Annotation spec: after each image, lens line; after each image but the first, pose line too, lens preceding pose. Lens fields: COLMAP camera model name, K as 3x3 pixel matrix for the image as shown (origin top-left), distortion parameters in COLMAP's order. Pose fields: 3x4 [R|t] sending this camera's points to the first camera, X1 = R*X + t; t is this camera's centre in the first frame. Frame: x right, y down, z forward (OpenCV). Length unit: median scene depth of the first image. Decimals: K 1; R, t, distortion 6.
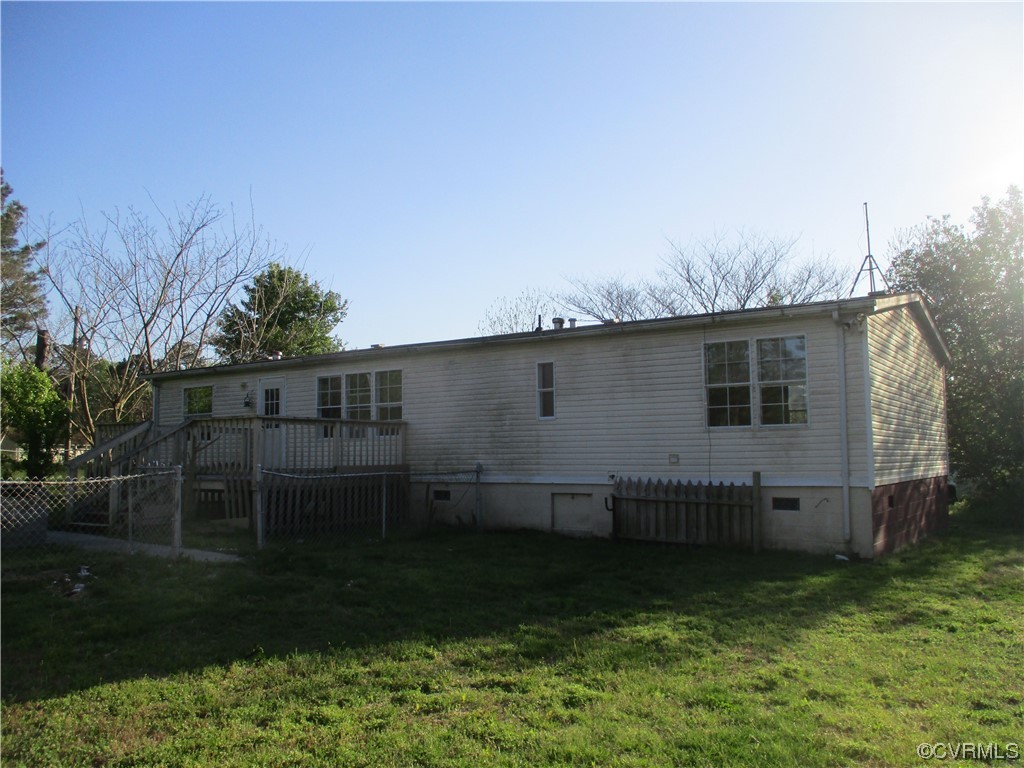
lens RADIAL K [[888.7, 0, 512.0], [0, 888.7, 384.0], [0, 0, 1]] dist [0.008782, 0.000385]
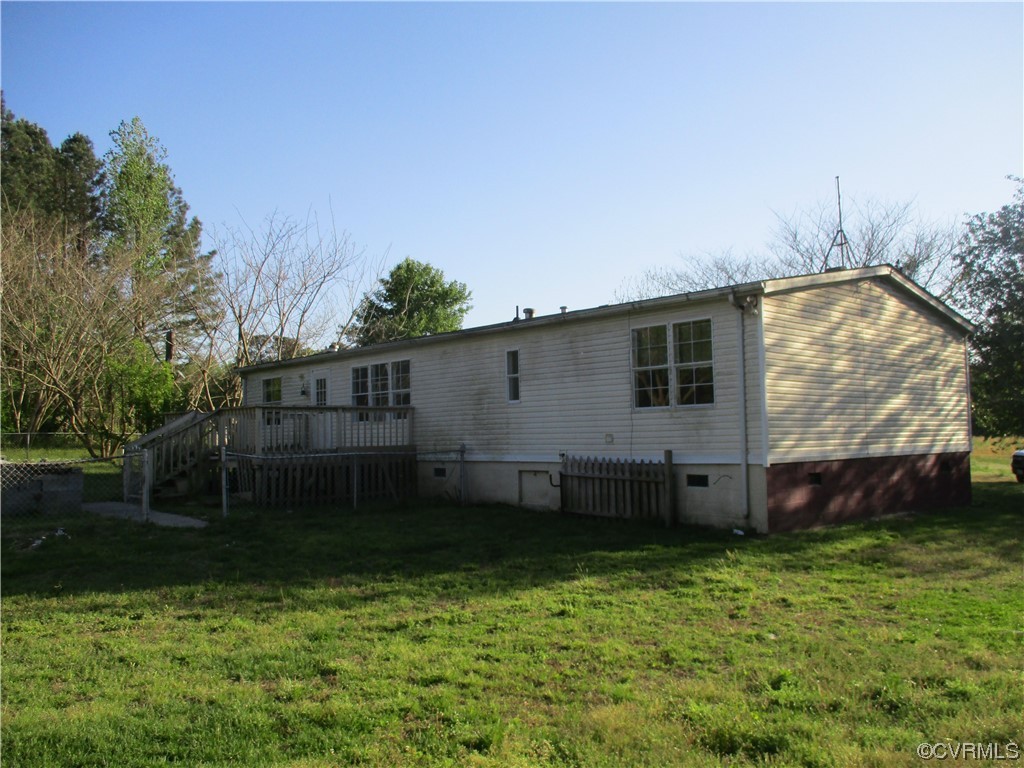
lens RADIAL K [[892.2, 0, 512.0], [0, 892.2, 384.0], [0, 0, 1]] dist [0.031586, -0.006378]
pose [[0.970451, -0.023888, -0.240112, 0.309361], [0.029878, 0.999326, 0.021337, -0.006705], [0.239441, -0.027880, 0.970511, -0.060587]]
